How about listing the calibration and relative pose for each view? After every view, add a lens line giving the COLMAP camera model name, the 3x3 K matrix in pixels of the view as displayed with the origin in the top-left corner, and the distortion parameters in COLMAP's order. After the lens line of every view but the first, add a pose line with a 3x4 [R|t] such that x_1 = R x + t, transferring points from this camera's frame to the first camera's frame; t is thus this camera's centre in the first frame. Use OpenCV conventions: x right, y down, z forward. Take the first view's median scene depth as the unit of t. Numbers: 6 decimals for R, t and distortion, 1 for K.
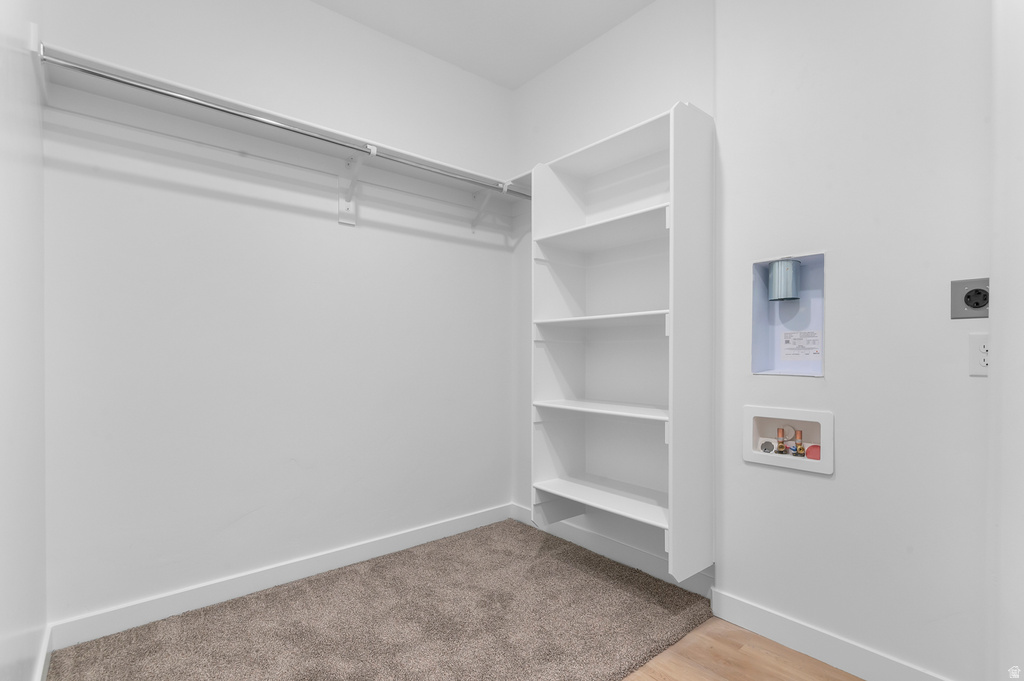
lens RADIAL K [[501.2, 0, 538.2], [0, 501.2, 357.8], [0, 0, 1]] dist [0.000212, -0.000845]
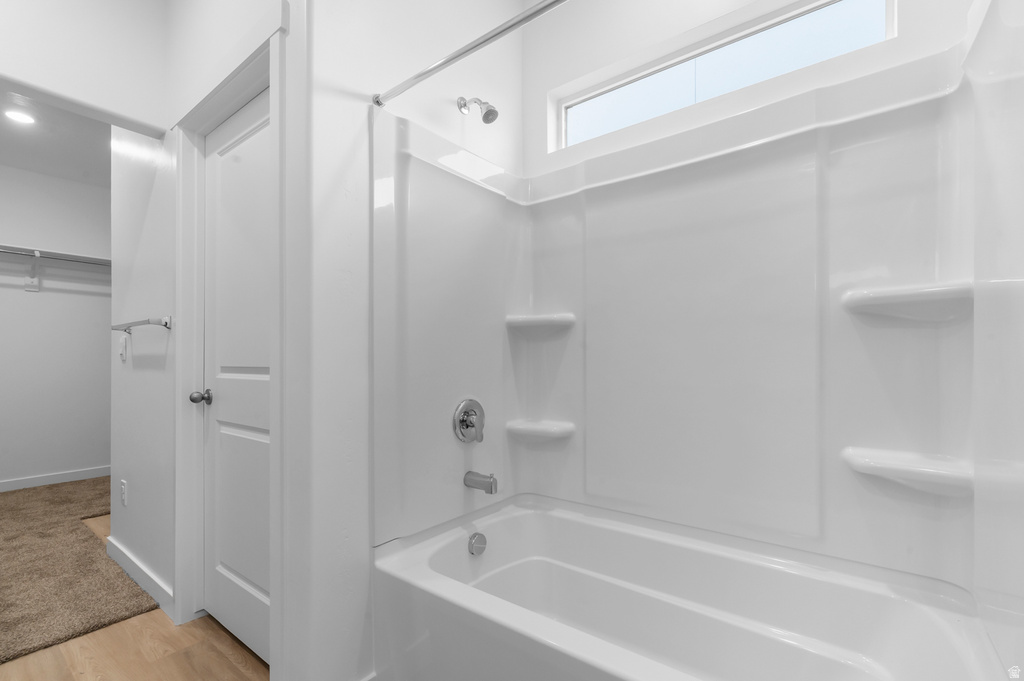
lens RADIAL K [[452.8, 0, 524.6], [0, 452.8, 362.9], [0, 0, 1]] dist [0.002264, -0.000197]
pose [[0.976497, -0.011453, 0.215227, 0.946128], [0.009748, 0.999912, 0.008979, -0.016579], [-0.215311, -0.006670, 0.976523, -0.904544]]
